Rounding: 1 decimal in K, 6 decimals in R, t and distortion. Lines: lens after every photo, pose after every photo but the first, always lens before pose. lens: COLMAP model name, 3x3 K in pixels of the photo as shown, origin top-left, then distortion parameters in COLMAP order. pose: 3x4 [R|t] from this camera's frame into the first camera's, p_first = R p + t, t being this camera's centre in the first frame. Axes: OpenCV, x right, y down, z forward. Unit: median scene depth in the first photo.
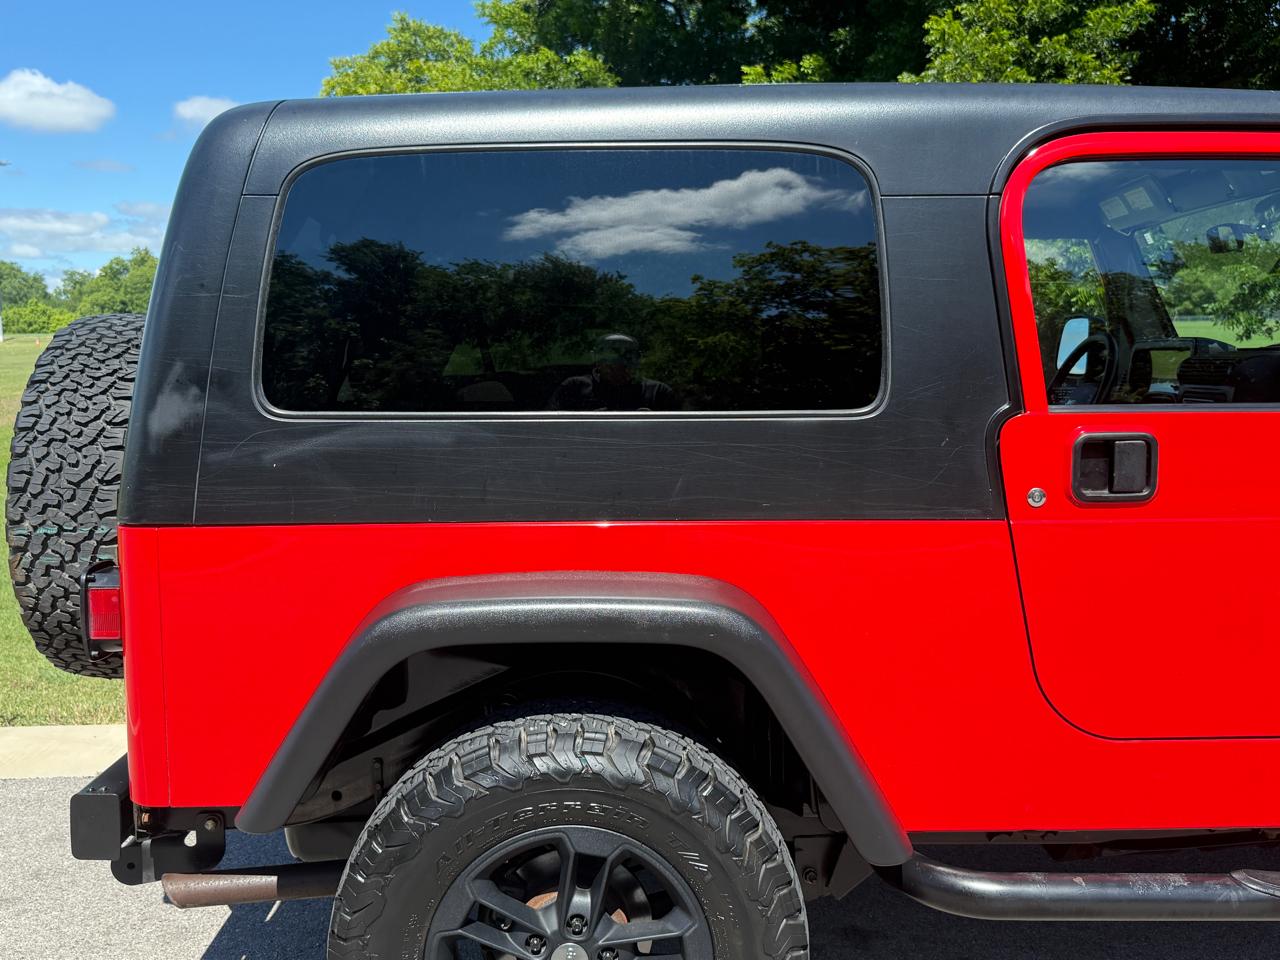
lens RADIAL K [[1248.3, 0, 639.4], [0, 1248.3, 426.9], [0, 0, 1]] dist [-0.000838, 0.010271]
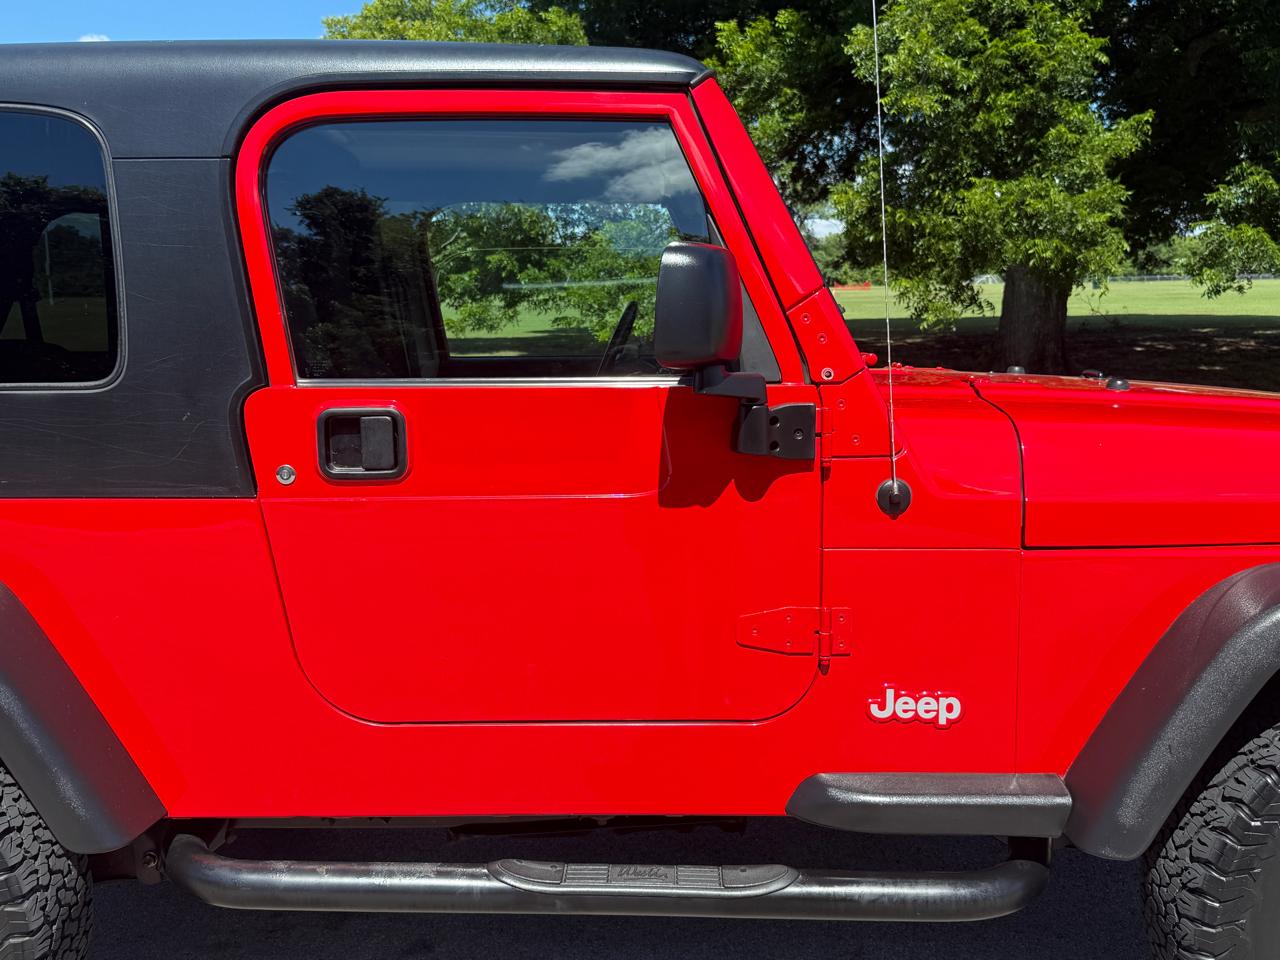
lens RADIAL K [[1221.5, 0, 637.8], [0, 1221.5, 440.8], [0, 0, 1]] dist [0.142008, -0.373980]
pose [[0.999148, 0.000656, -0.041261, 0.625165], [0.001163, 0.999030, 0.044027, -0.010790], [0.041250, -0.044037, 0.998178, 0.066729]]
